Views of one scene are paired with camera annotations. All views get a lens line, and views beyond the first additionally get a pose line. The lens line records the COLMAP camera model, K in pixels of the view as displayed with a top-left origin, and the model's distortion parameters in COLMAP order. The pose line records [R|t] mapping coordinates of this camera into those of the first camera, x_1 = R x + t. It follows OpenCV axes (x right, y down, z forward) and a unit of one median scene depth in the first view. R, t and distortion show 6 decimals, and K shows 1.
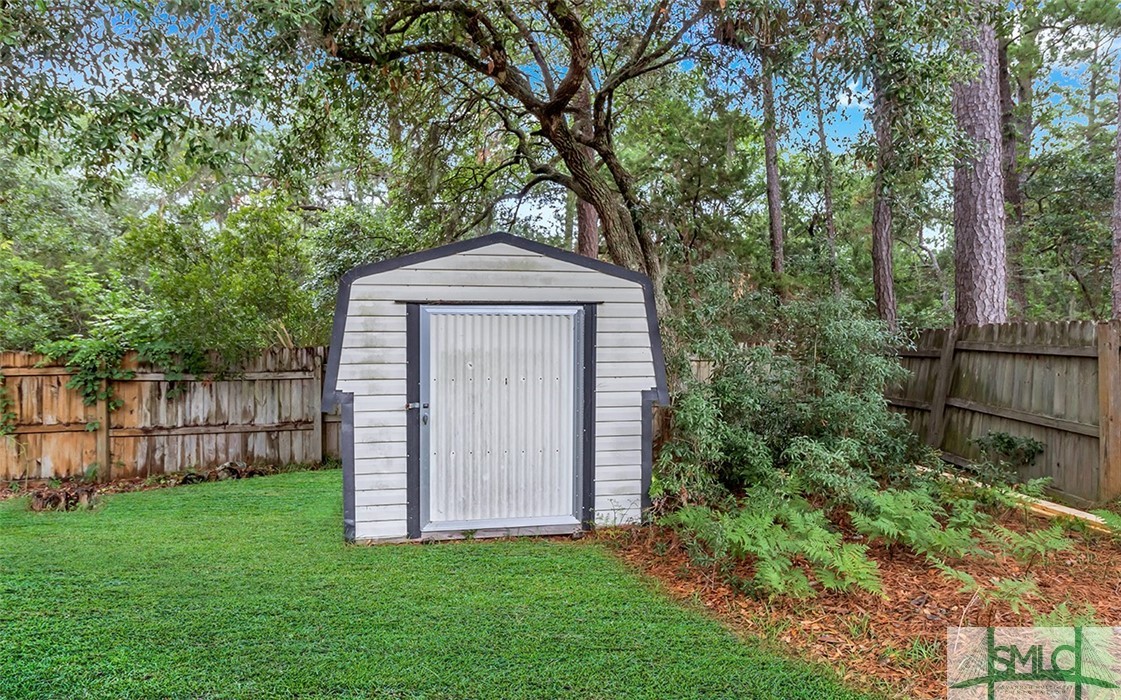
lens RADIAL K [[641.1, 0, 560.1], [0, 641.1, 337.4], [0, 0, 1]] dist [0.001548, 0.000866]
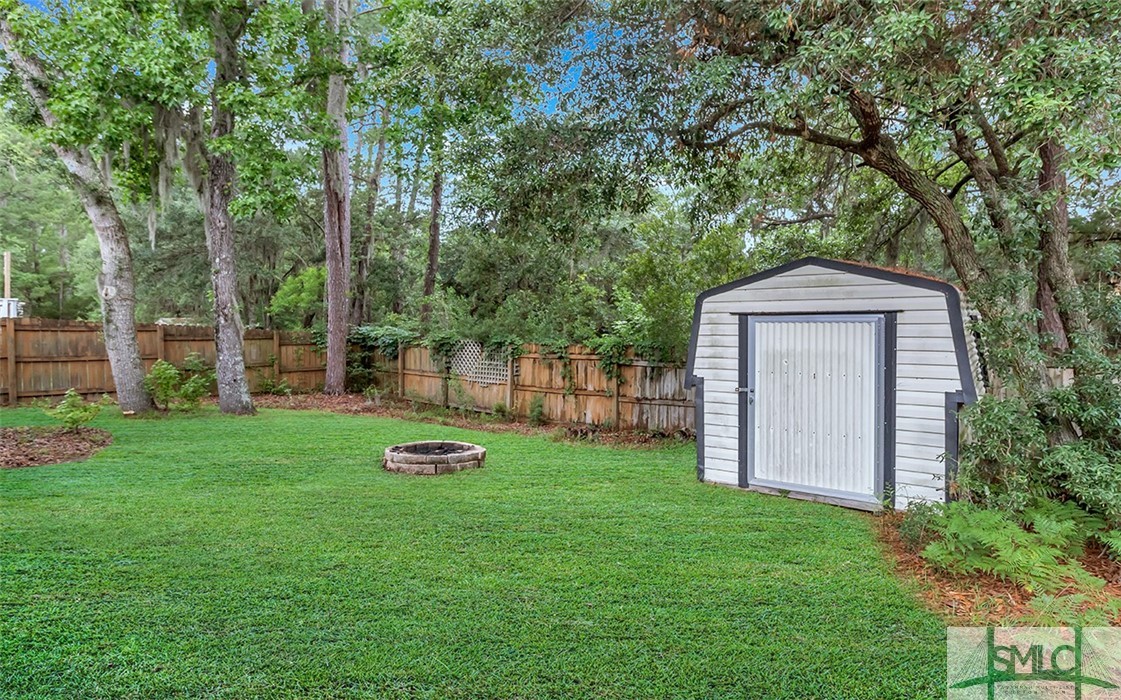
lens RADIAL K [[616.7, 0, 563.0], [0, 616.7, 336.7], [0, 0, 1]] dist [0.001325, -0.000810]
pose [[0.689392, 0.009948, -0.724320, 0.435253], [-0.008351, 0.999948, 0.005785, -0.010198], [0.724341, 0.002060, 0.689439, -0.172616]]
